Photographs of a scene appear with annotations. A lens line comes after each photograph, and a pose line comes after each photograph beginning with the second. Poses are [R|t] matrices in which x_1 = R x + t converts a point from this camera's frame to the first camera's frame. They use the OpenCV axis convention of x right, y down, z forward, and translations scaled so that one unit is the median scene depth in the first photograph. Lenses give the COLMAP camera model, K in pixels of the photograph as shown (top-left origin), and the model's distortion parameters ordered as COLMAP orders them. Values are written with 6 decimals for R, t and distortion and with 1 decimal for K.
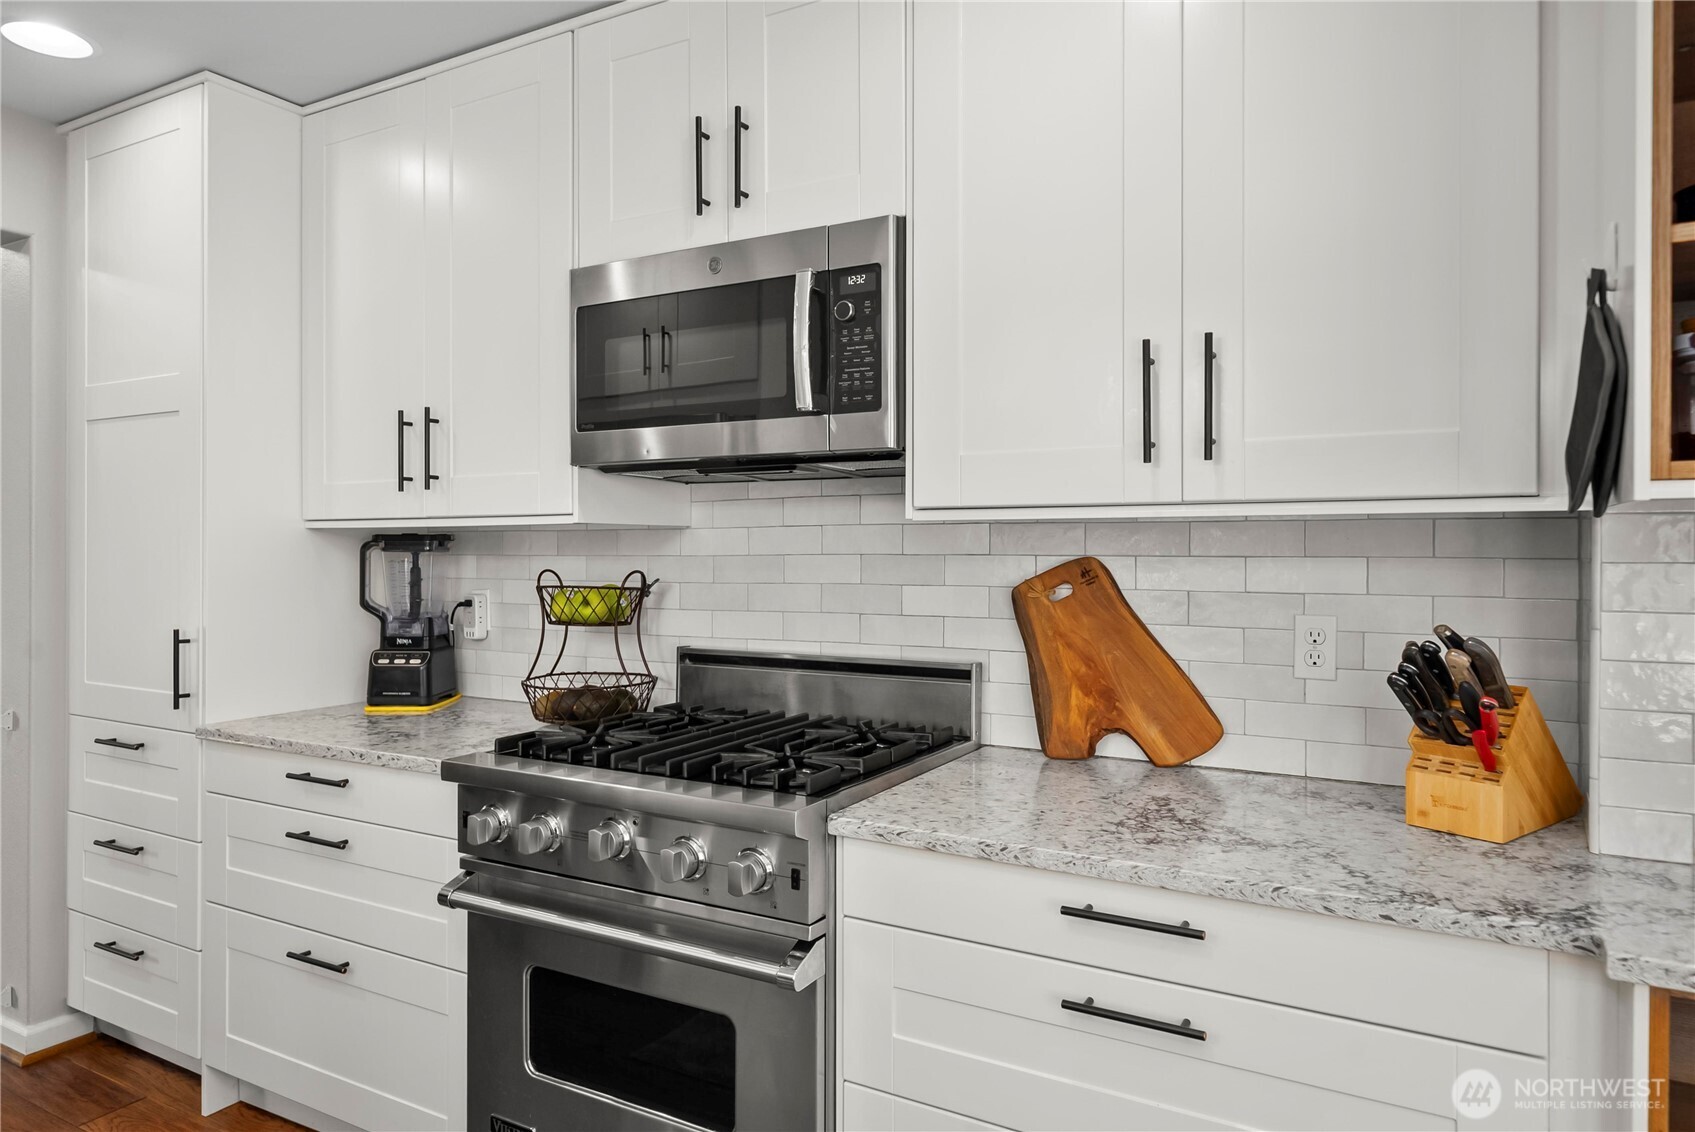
lens RADIAL K [[1069.6, 0, 853.1], [0, 1069.6, 551.4], [0, 0, 1]] dist [0.000070, 0.003818]
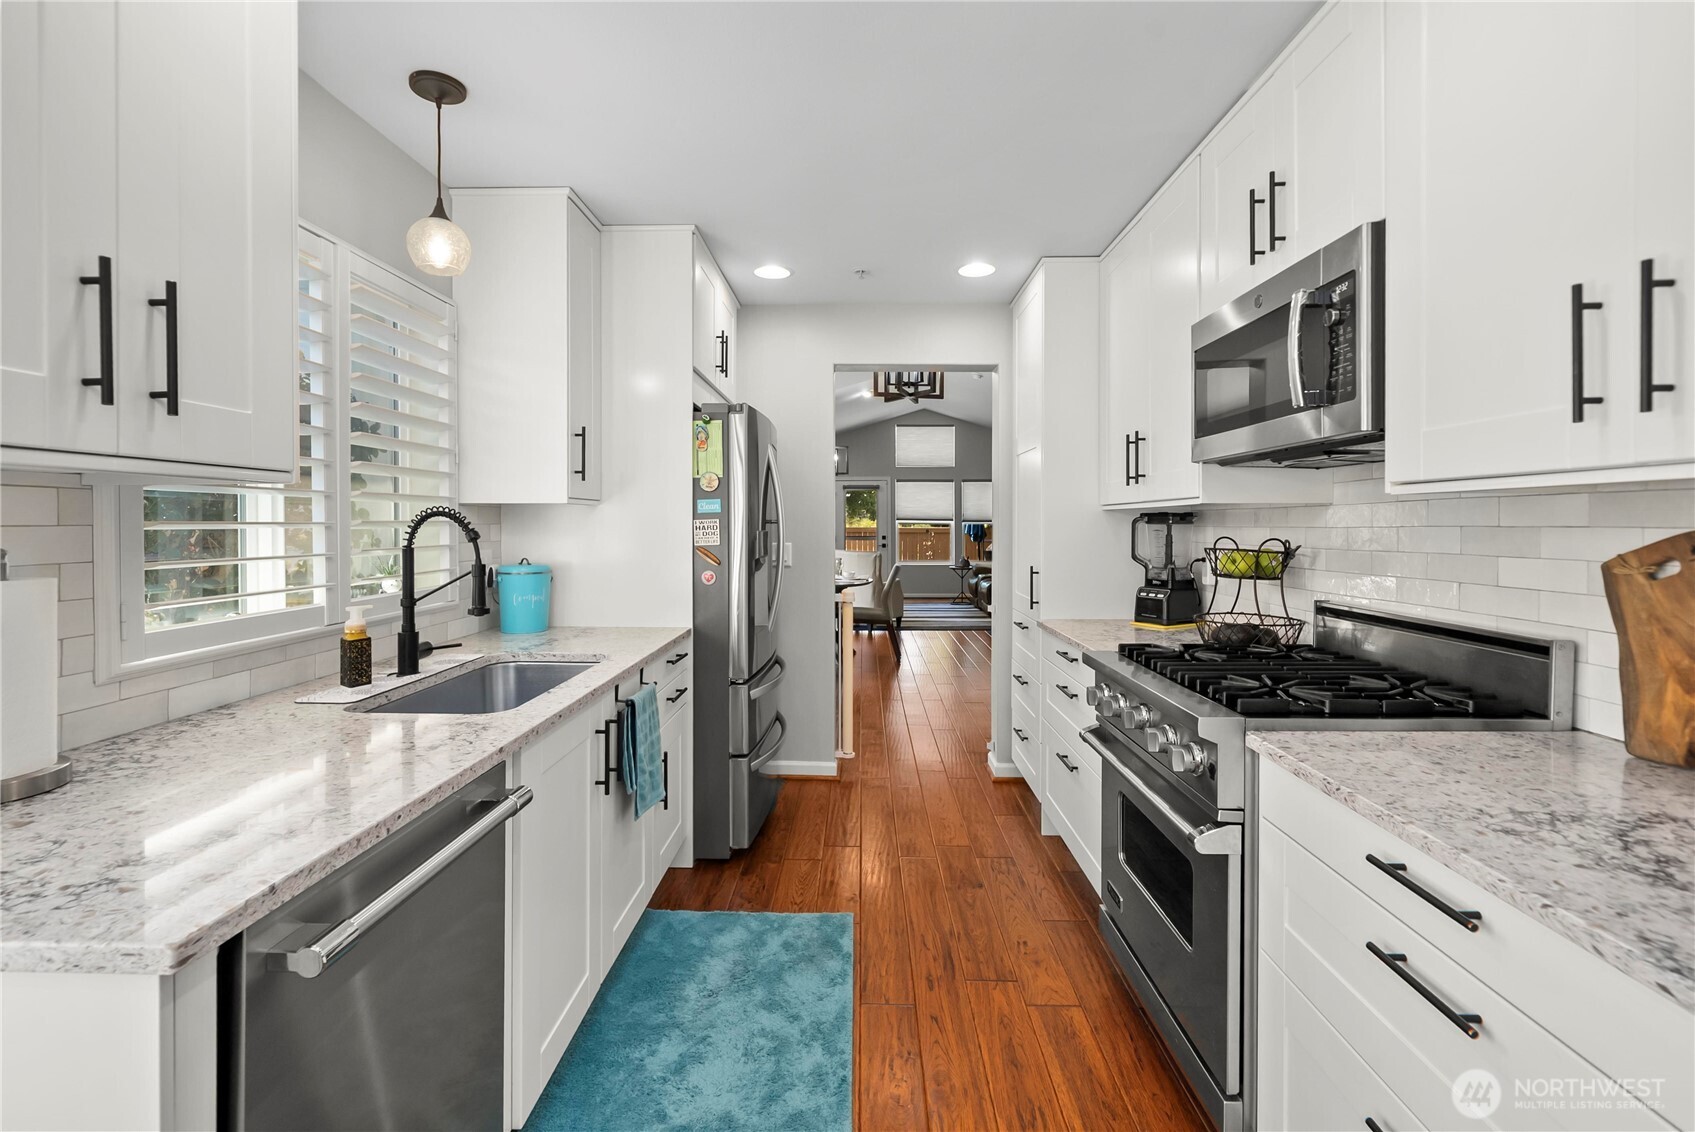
lens RADIAL K [[770.5, 0, 852.2], [0, 770.5, 533.7], [0, 0, 1]] dist [0.003872, 0.001301]
pose [[0.458103, 0.009790, -0.888845, 0.450998], [0.002110, 0.999925, 0.012101, 0.000055], [0.888896, -0.007419, 0.458048, 0.130445]]
